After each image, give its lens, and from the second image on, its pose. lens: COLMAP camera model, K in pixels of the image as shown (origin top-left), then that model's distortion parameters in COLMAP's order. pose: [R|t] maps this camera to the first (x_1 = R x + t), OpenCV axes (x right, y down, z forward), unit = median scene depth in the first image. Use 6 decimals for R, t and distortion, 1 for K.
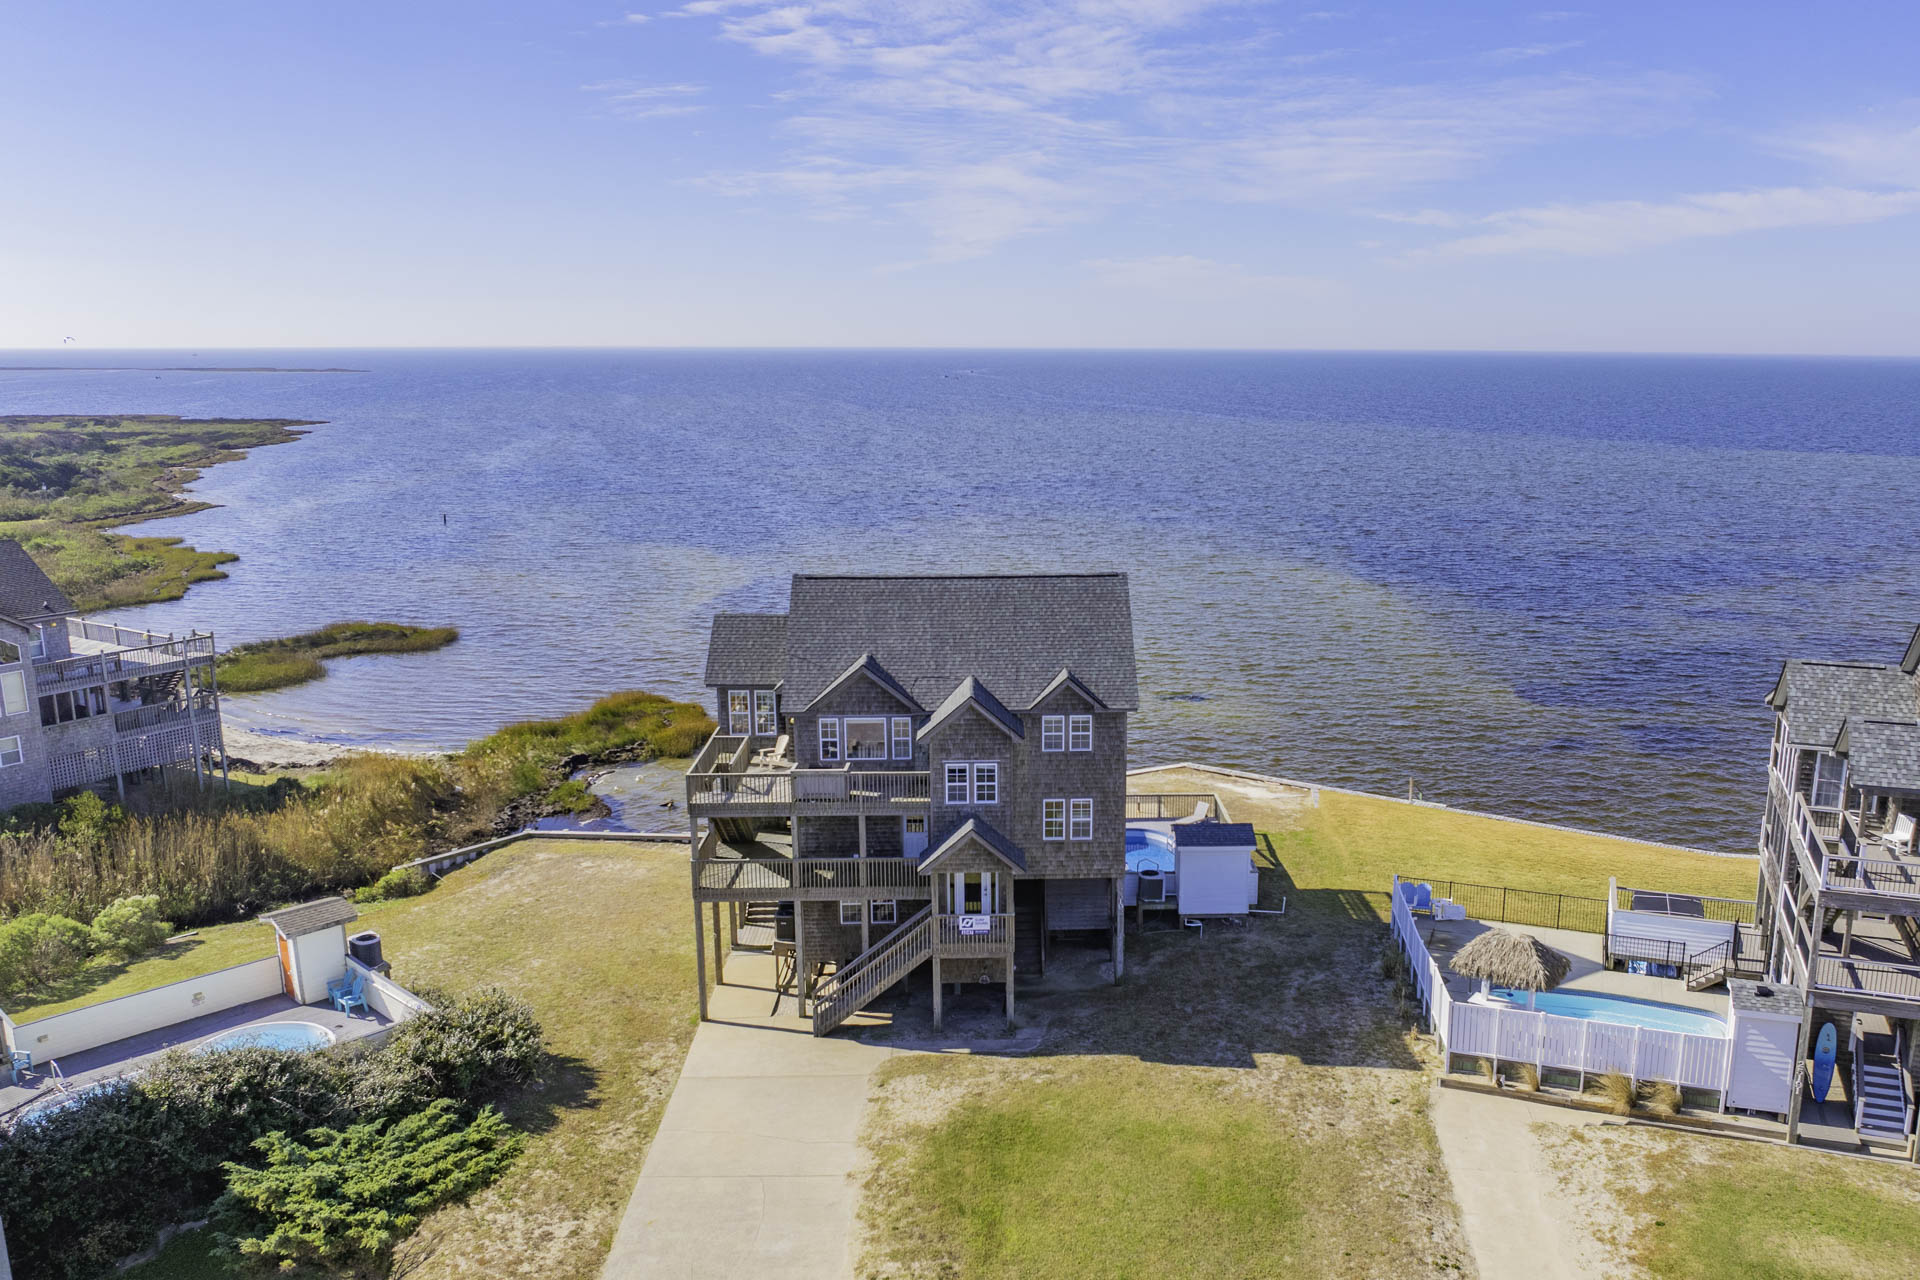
lens RADIAL K [[1595.2, 0, 1055.6], [0, 1595.2, 686.7], [0, 0, 1]] dist [-0.037630, -0.000555]
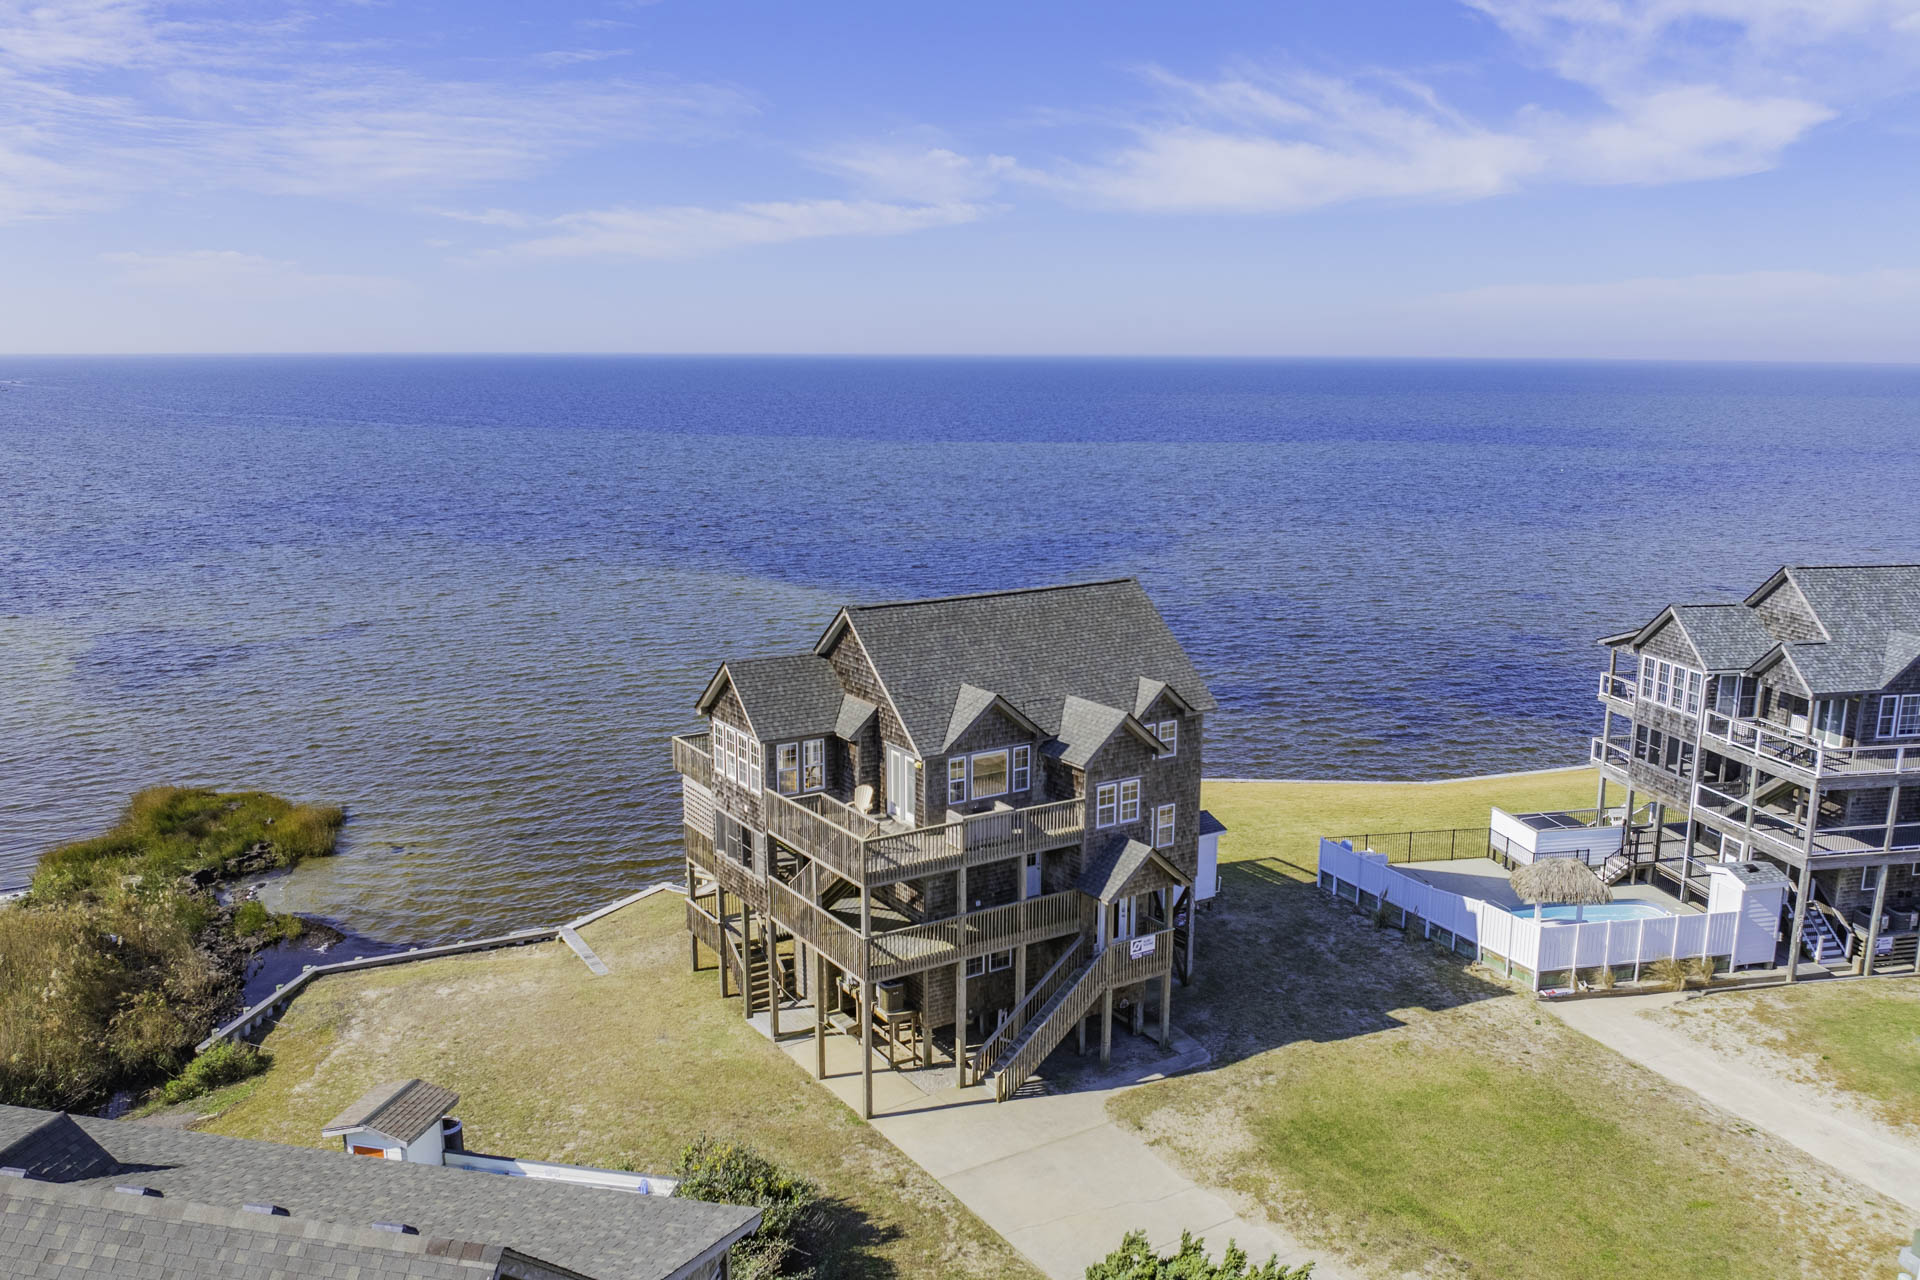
lens RADIAL K [[1593.9, 0, 1003.8], [0, 1593.9, 678.9], [0, 0, 1]] dist [-0.036075, 0.002270]
pose [[0.848268, -0.107866, 0.518465, -0.516988], [0.110897, 0.993511, 0.025258, -0.039856], [-0.517826, 0.036070, 0.854725, 0.176728]]
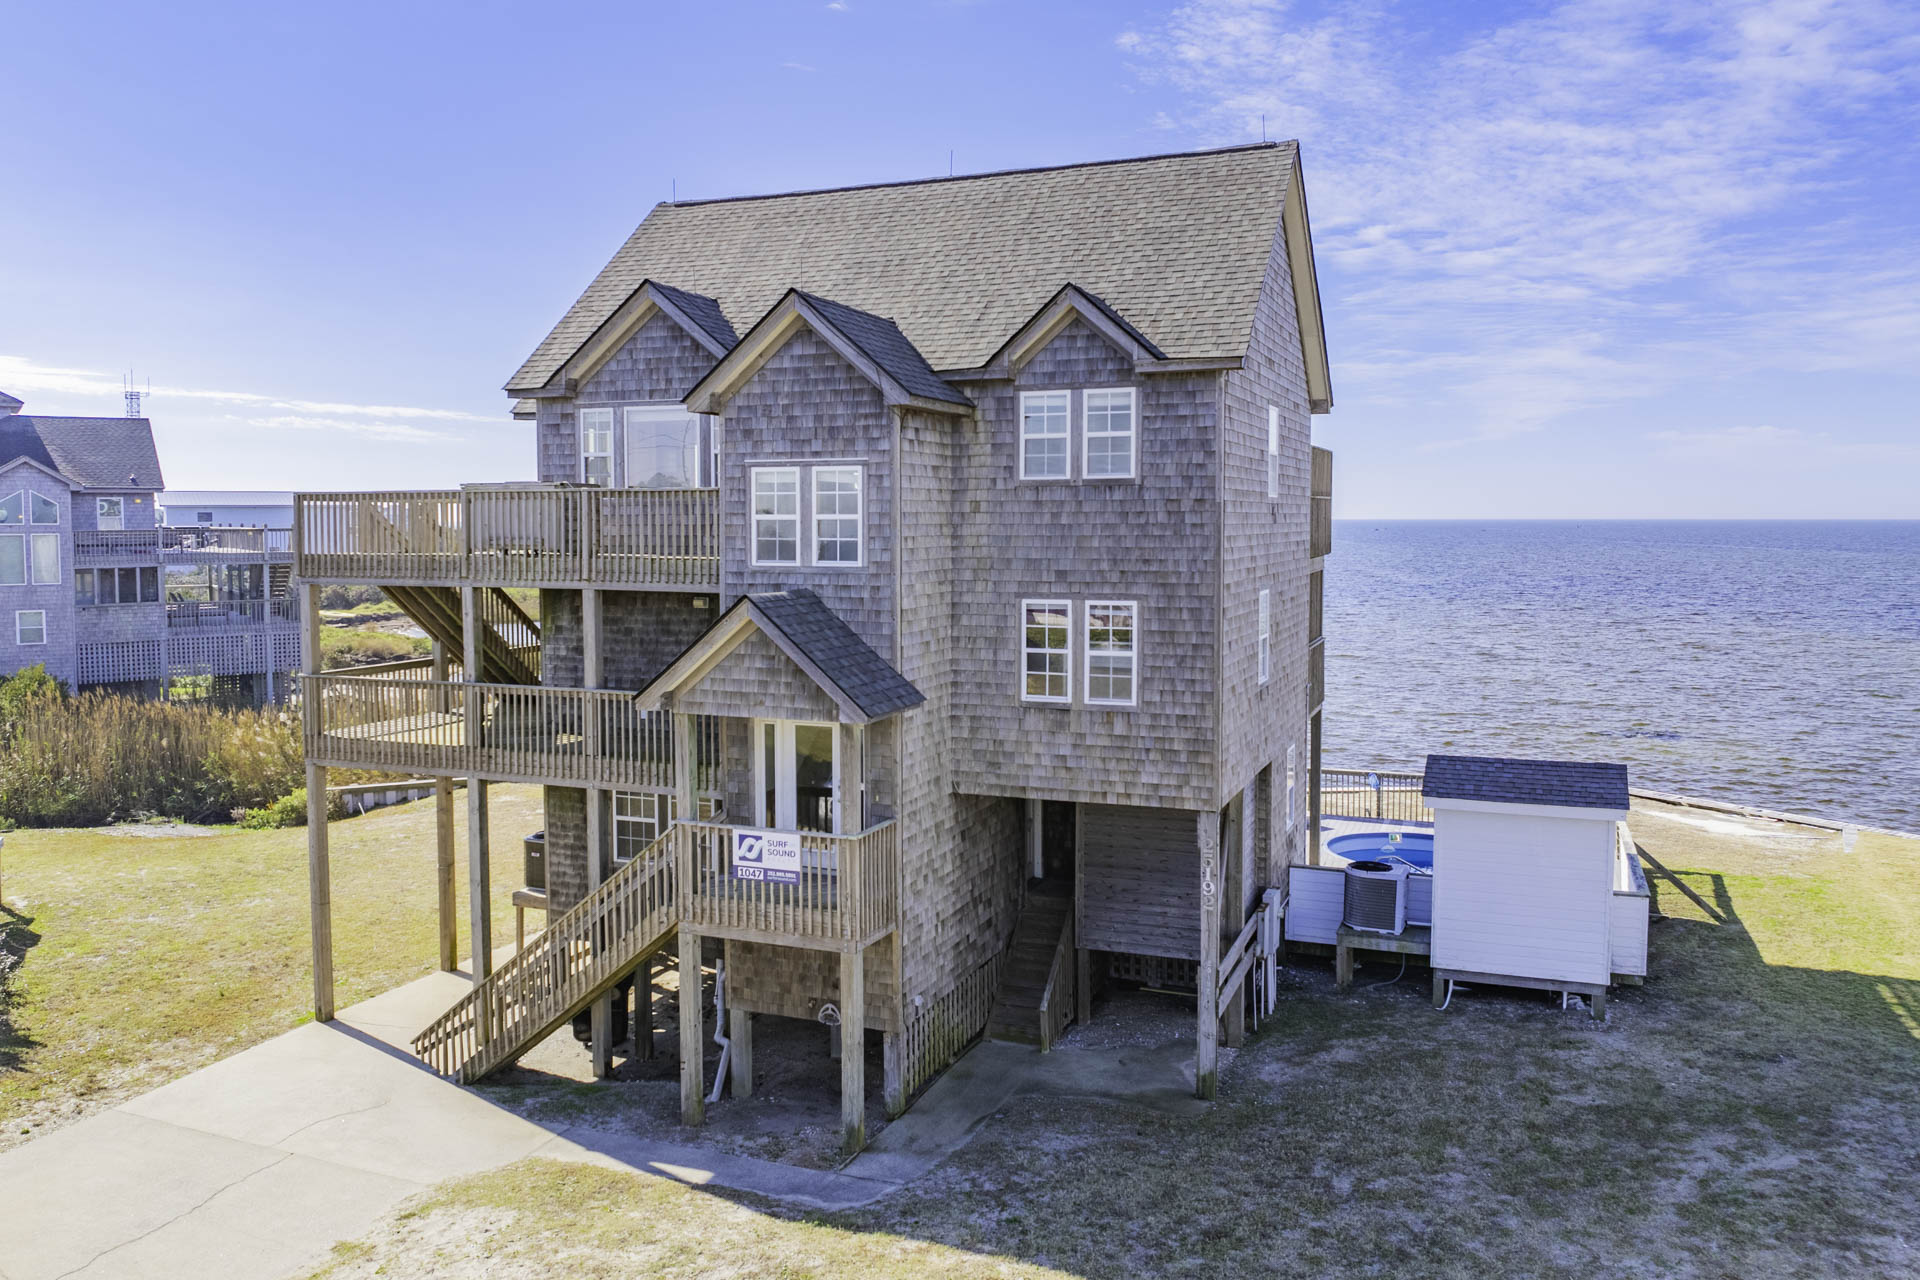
lens RADIAL K [[1498.6, 0, 908.3], [0, 1498.6, 596.3], [0, 0, 1]] dist [-0.042809, 0.000576]
pose [[0.901489, 0.018744, -0.432396, 0.120617], [-0.093037, 0.984098, -0.151311, 0.117911], [0.422684, 0.176634, 0.888898, 0.569590]]
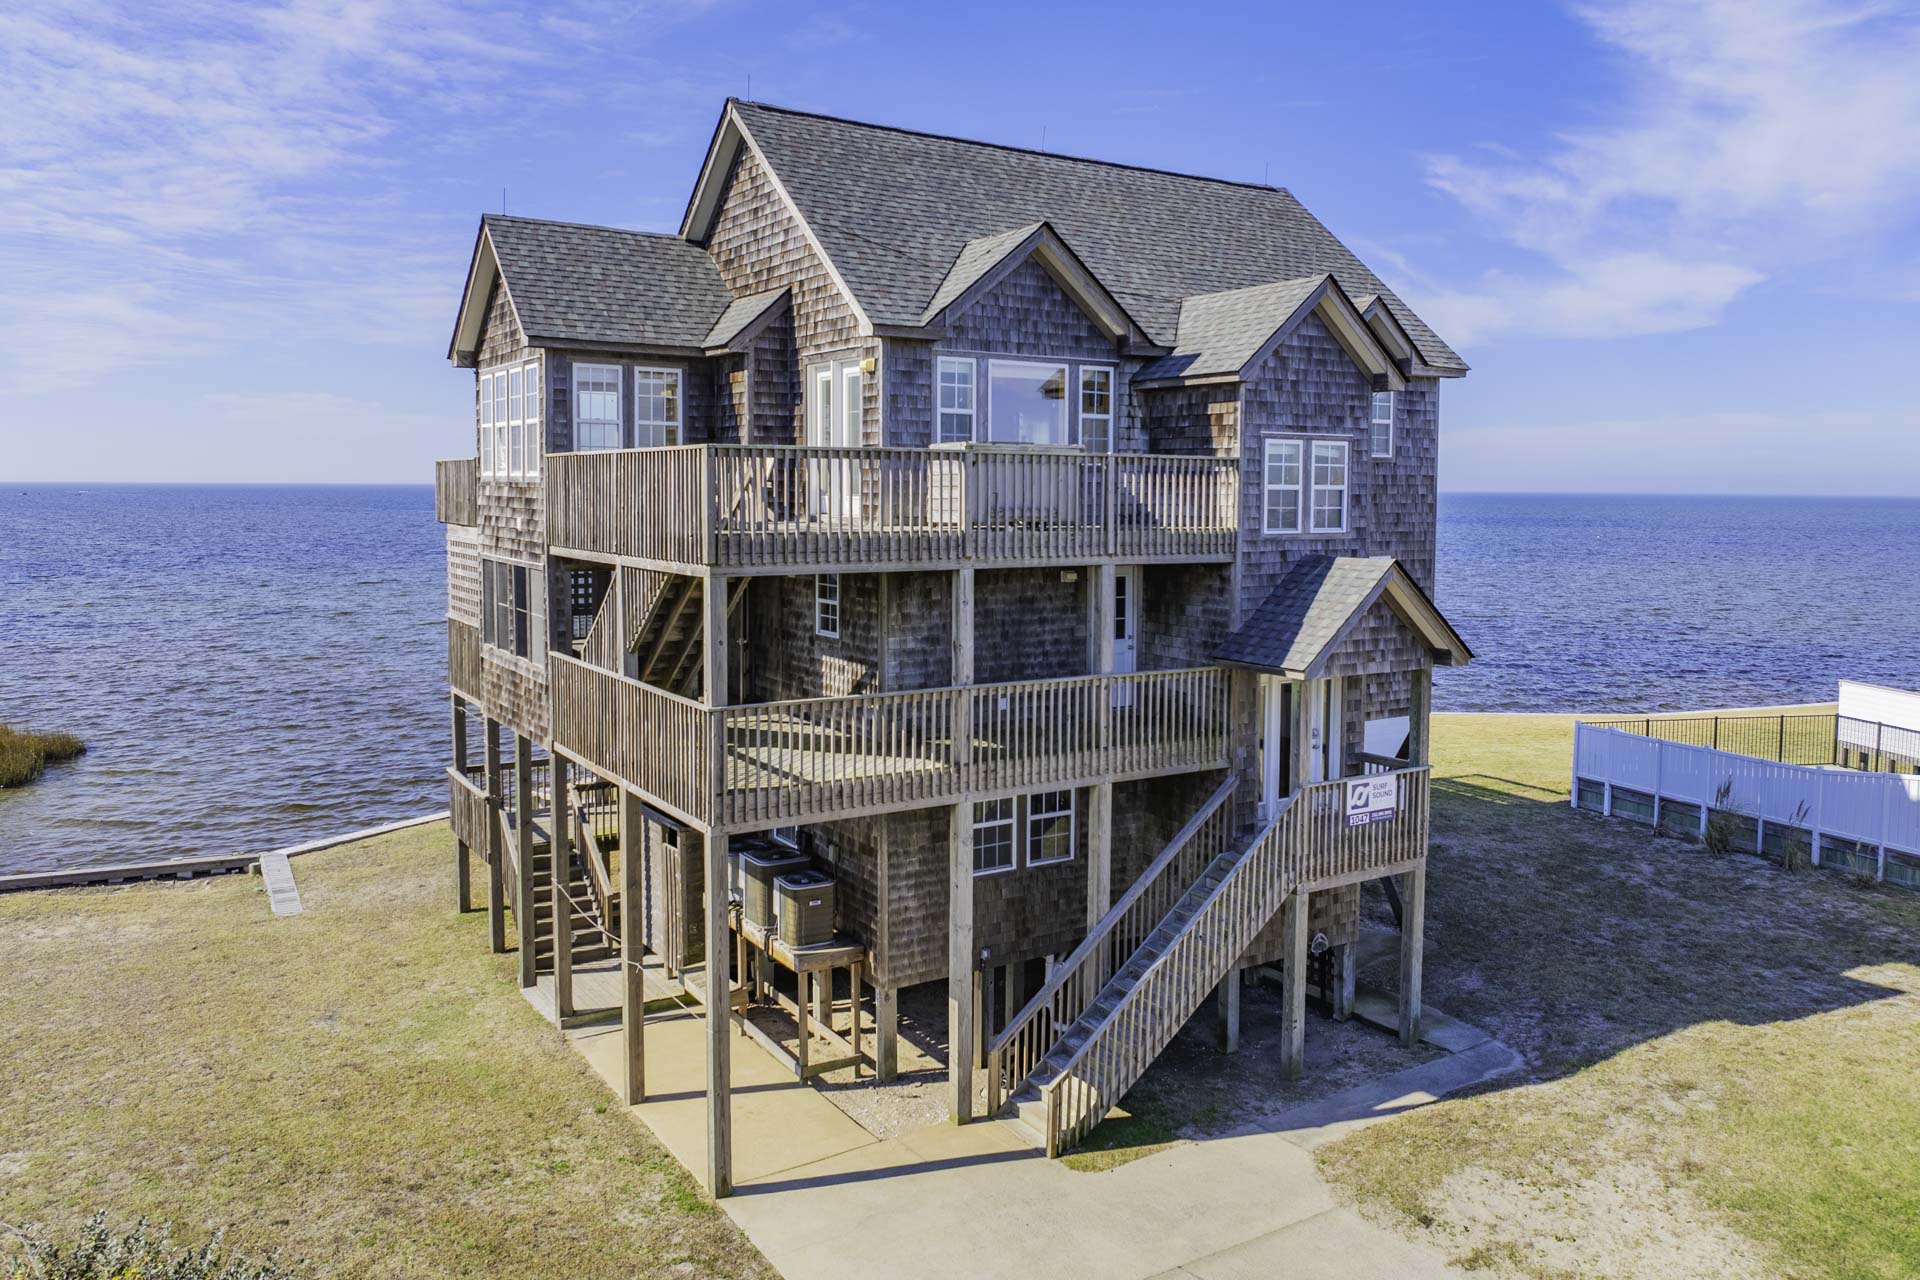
lens RADIAL K [[1468.5, 0, 1017.5], [0, 1468.5, 584.6], [0, 0, 1]] dist [-0.038351, -0.004957]
pose [[0.851912, -0.030925, 0.522771, -0.288477], [0.111164, 0.986184, -0.122816, 0.110355], [-0.511750, 0.162742, 0.843580, 0.597309]]
